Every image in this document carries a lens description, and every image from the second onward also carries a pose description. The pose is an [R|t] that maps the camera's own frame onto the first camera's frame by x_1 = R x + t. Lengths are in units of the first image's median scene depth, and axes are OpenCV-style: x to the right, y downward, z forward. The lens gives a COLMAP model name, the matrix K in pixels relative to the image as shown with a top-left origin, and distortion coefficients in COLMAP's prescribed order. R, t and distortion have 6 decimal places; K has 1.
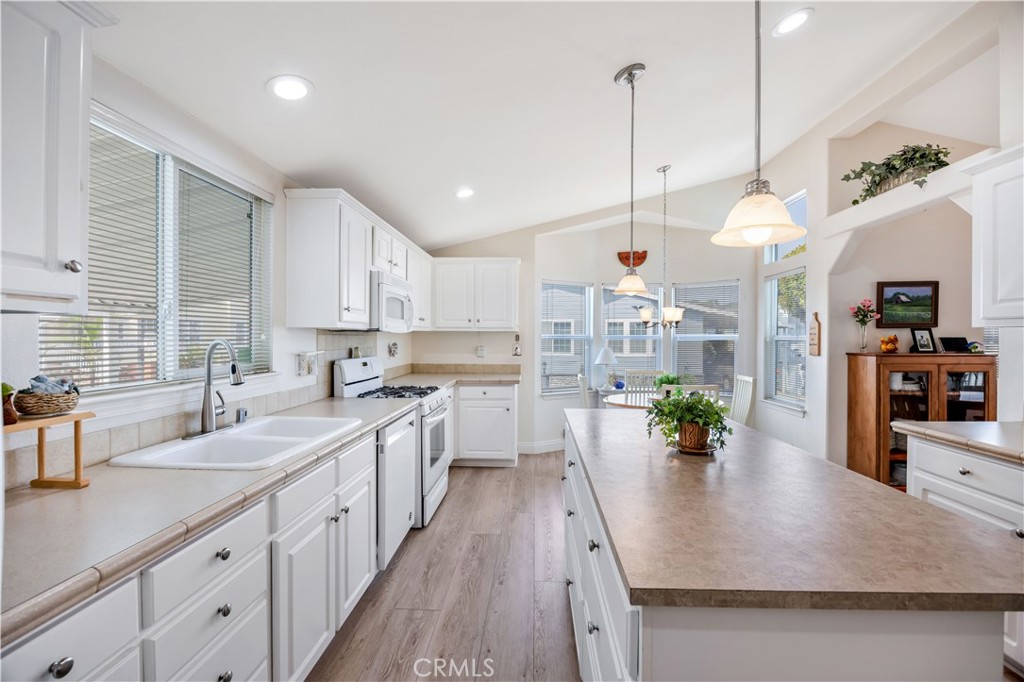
lens RADIAL K [[455.5, 0, 515.2], [0, 455.5, 343.0], [0, 0, 1]] dist [-0.000149, -0.000170]
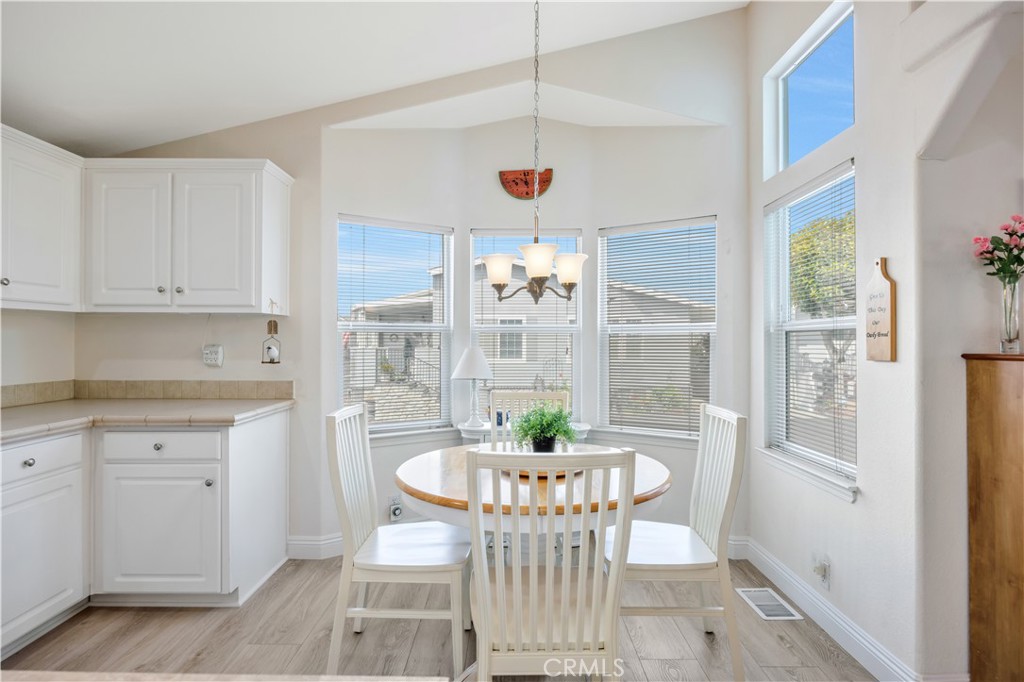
lens RADIAL K [[528.9, 0, 509.4], [0, 528.9, 338.9], [0, 0, 1]] dist [-0.002309, 0.000118]
pose [[0.998893, -0.001724, 0.047013, 0.251548], [0.002527, 0.999852, -0.017024, 0.012641], [-0.046977, 0.017124, 0.998749, 0.456115]]
